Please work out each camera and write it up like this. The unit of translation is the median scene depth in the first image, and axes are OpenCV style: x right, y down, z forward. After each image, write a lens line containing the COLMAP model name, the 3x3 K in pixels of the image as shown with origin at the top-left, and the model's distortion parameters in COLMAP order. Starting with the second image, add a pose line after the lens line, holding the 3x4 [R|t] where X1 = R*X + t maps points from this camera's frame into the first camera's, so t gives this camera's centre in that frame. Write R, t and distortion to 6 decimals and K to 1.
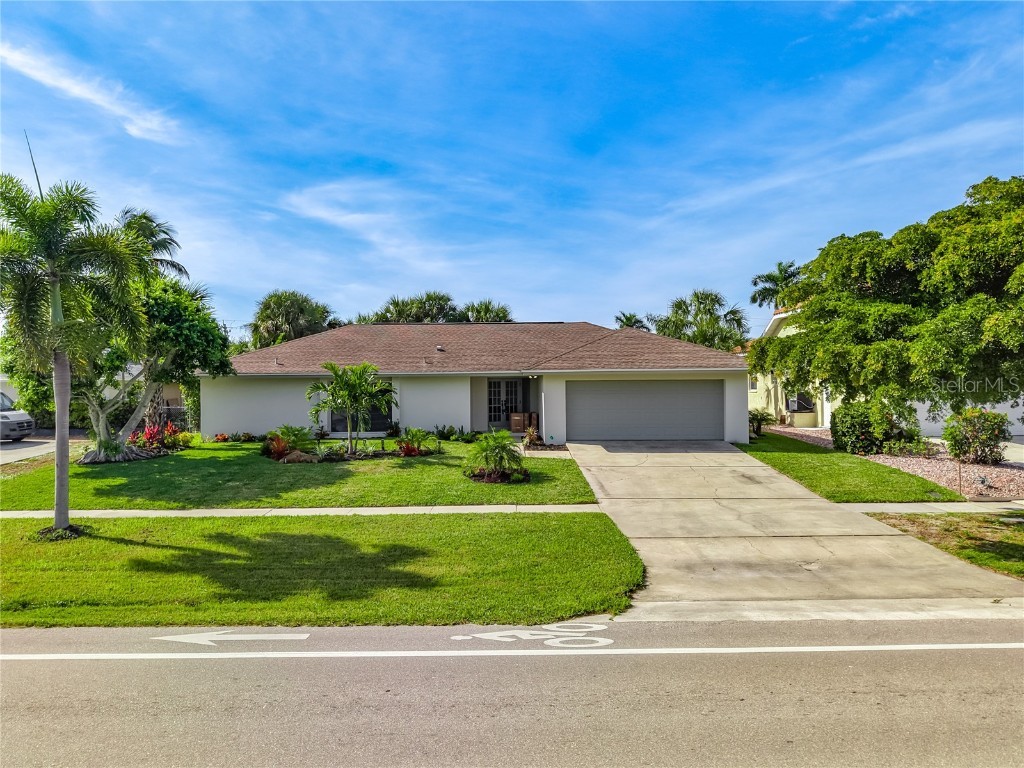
lens RADIAL K [[736.5, 0, 506.9], [0, 736.5, 384.5], [0, 0, 1]] dist [0.004775, 0.000331]
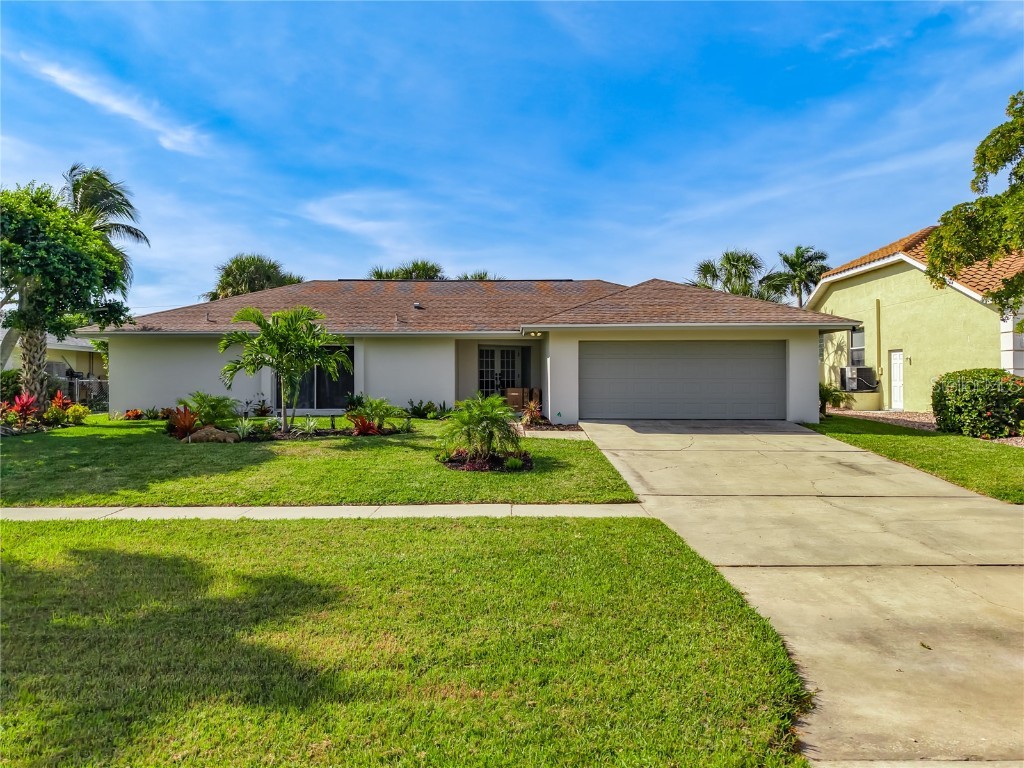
lens RADIAL K [[699.6, 0, 512.0], [0, 699.6, 384.0], [0, 0, 1]] dist [0.000621, -0.003672]
pose [[0.999933, 0.007873, 0.008515, 0.005631], [-0.007819, 0.999949, -0.006405, 0.050329], [-0.008565, 0.006338, 0.999943, 0.313117]]
